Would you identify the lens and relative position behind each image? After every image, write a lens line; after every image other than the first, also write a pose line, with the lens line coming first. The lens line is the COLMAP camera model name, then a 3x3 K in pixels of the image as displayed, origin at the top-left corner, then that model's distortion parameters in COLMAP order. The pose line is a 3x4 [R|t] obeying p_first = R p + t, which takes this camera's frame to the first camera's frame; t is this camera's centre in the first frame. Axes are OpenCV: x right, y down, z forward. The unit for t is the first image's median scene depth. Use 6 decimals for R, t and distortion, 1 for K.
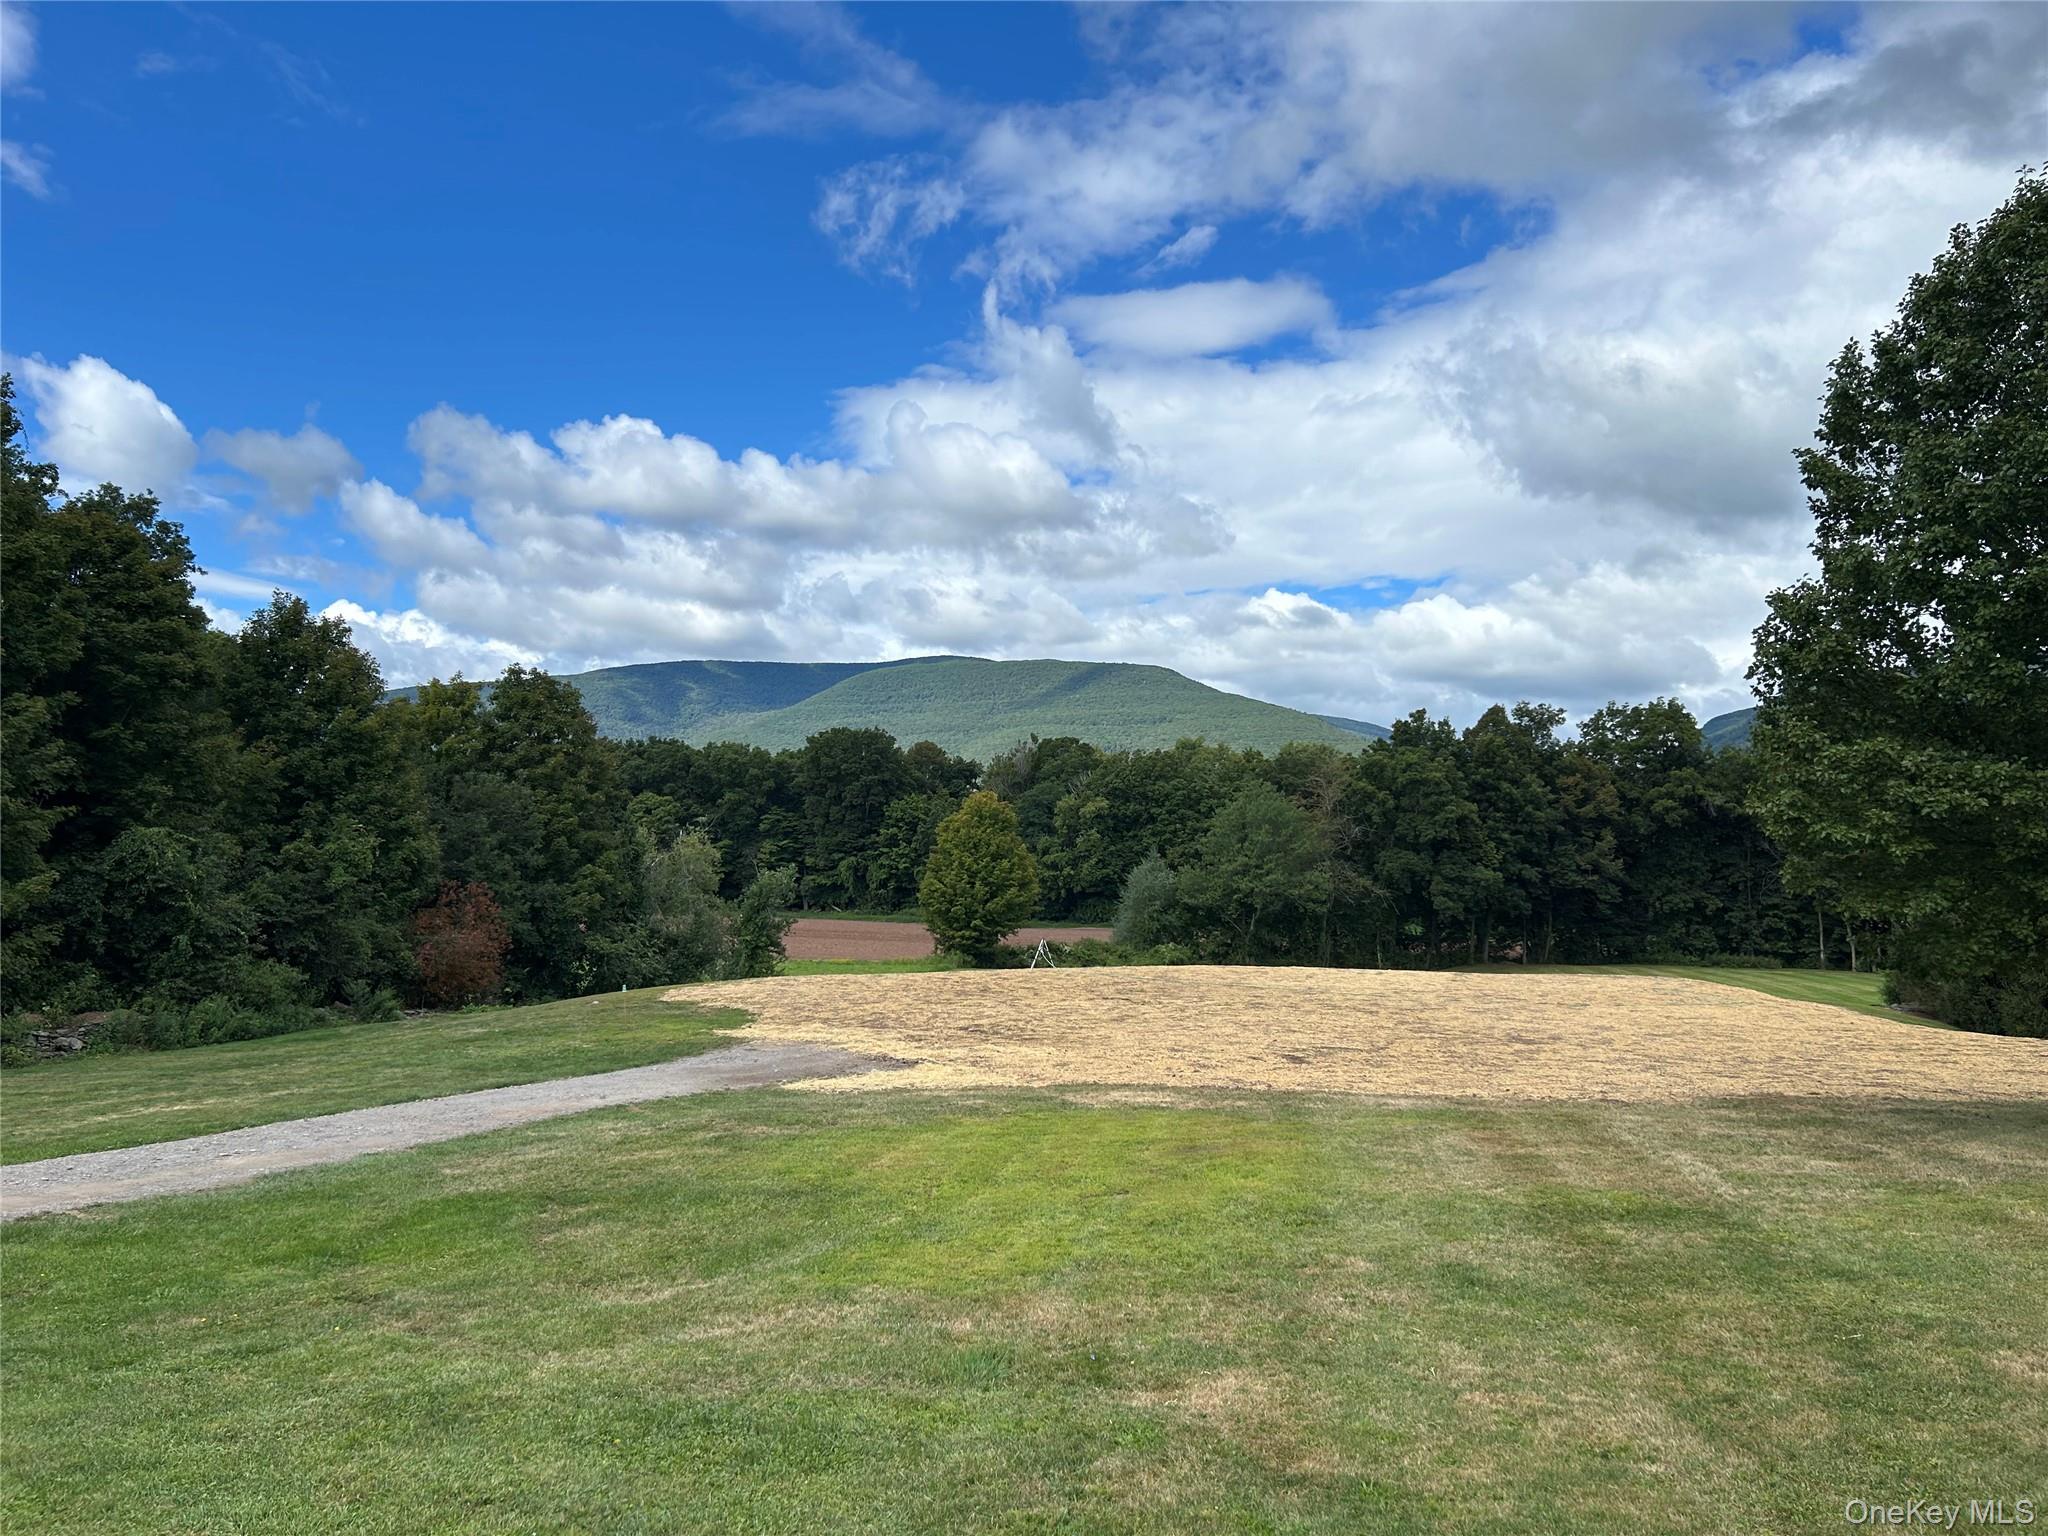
lens RADIAL K [[1547.8, 0, 1008.7], [0, 1547.8, 783.8], [0, 0, 1]] dist [0.065338, -0.076367]
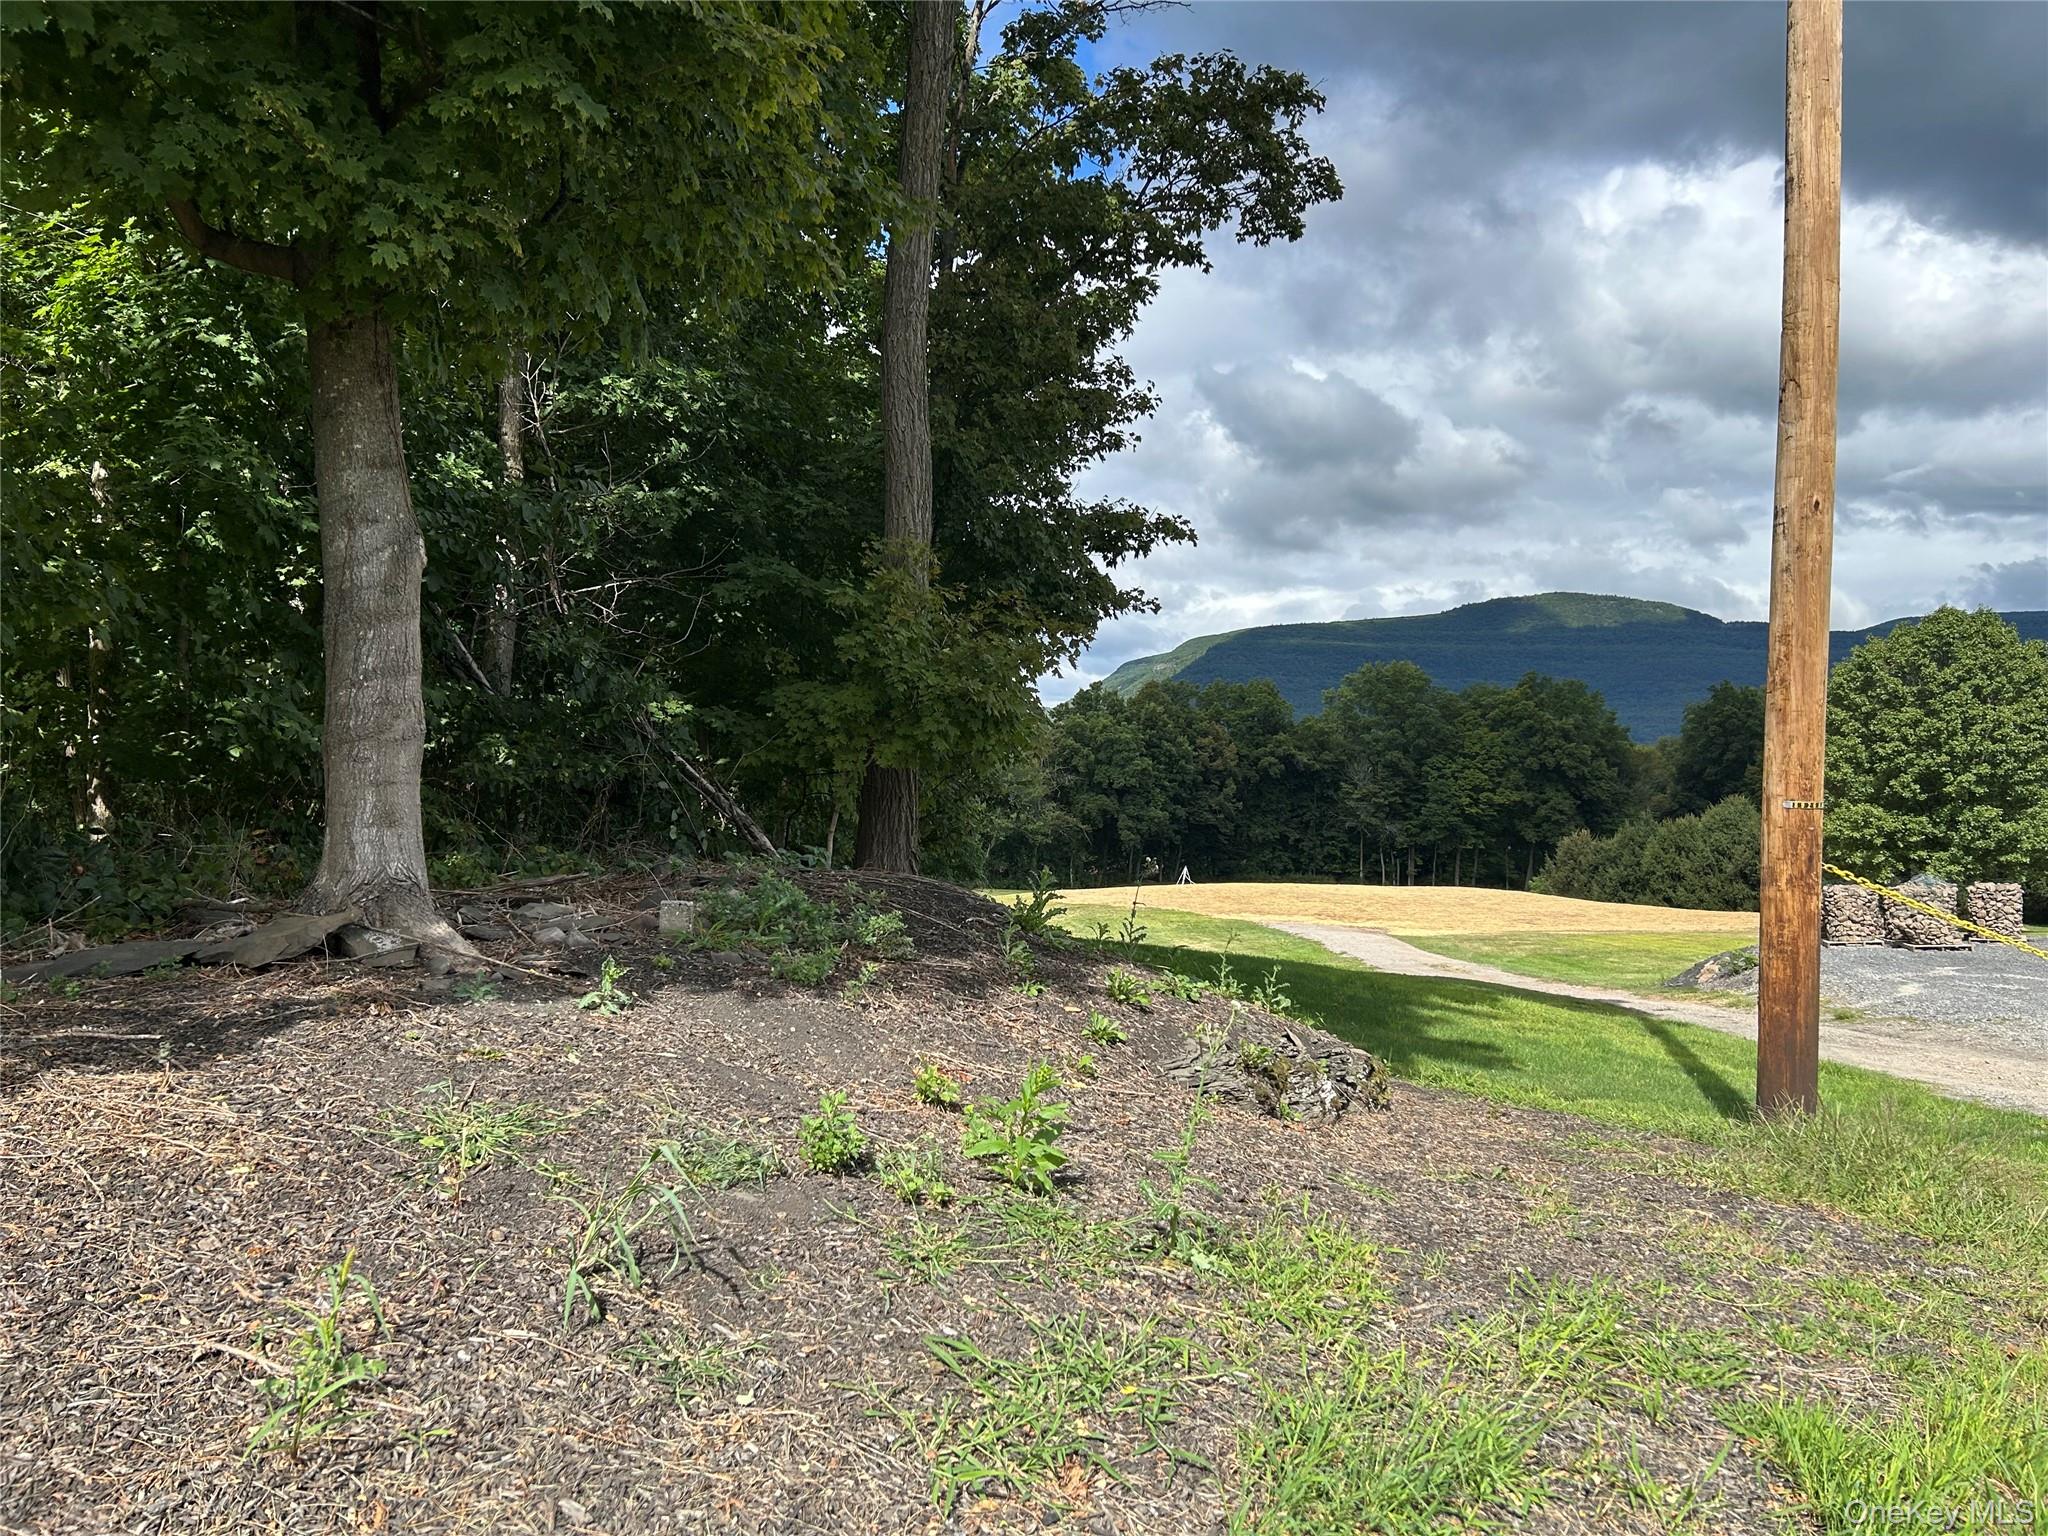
lens RADIAL K [[1547.8, 0, 1014.5], [0, 1547.8, 748.9], [0, 0, 1]] dist [0.065338, -0.076367]
pose [[0.935424, 0.022099, 0.352837, -0.249920], [-0.031356, 0.999297, 0.020540, -0.017549], [-0.352136, -0.030277, 0.935459, -0.153077]]
